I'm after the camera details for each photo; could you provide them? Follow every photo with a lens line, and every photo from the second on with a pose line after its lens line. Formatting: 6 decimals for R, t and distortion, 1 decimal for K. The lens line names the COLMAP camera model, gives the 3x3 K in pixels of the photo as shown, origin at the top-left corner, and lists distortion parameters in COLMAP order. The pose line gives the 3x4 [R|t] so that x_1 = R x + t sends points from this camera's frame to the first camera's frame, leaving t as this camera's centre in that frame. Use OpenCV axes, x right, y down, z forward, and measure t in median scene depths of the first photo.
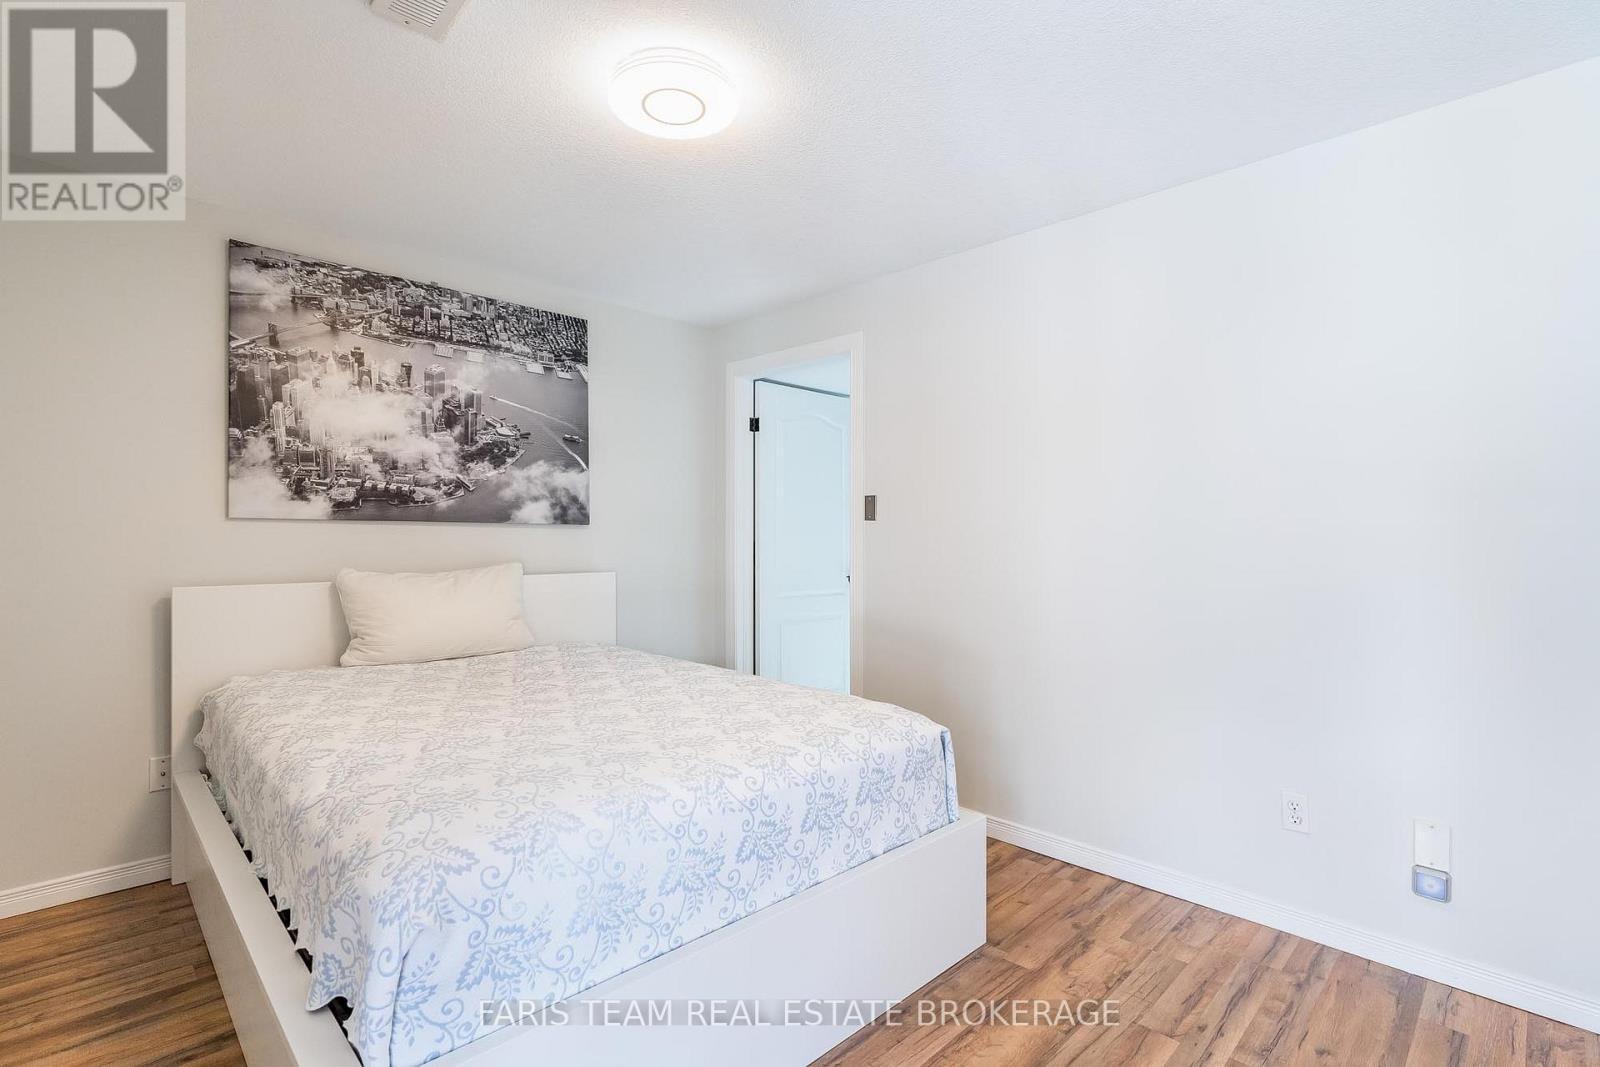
lens RADIAL K [[745.9, 0, 803.4], [0, 745.9, 532.3], [0, 0, 1]] dist [-0.007977, 0.001255]
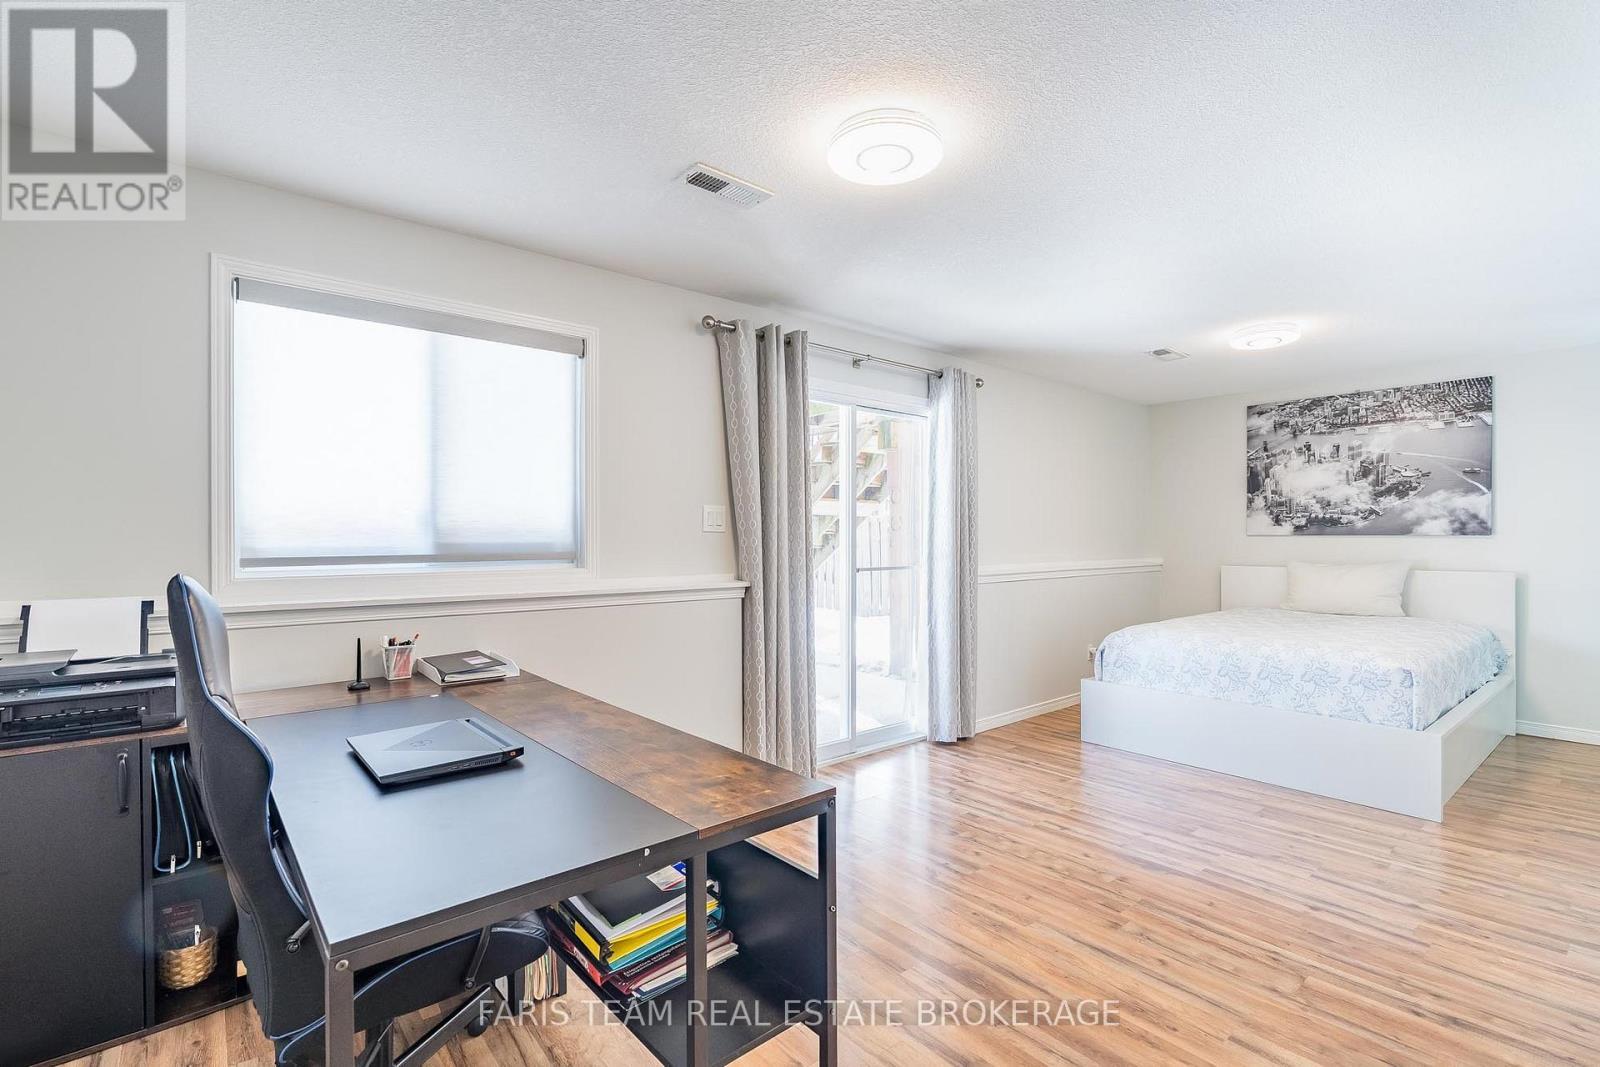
lens RADIAL K [[745.9, 0, 800.7], [0, 745.9, 538.2], [0, 0, 1]] dist [-0.007977, 0.001255]
pose [[-0.092957, -0.005164, -0.995657, 1.284239], [0.004788, 0.999973, -0.005633, -0.004252], [0.995659, -0.005291, -0.092930, -0.080812]]
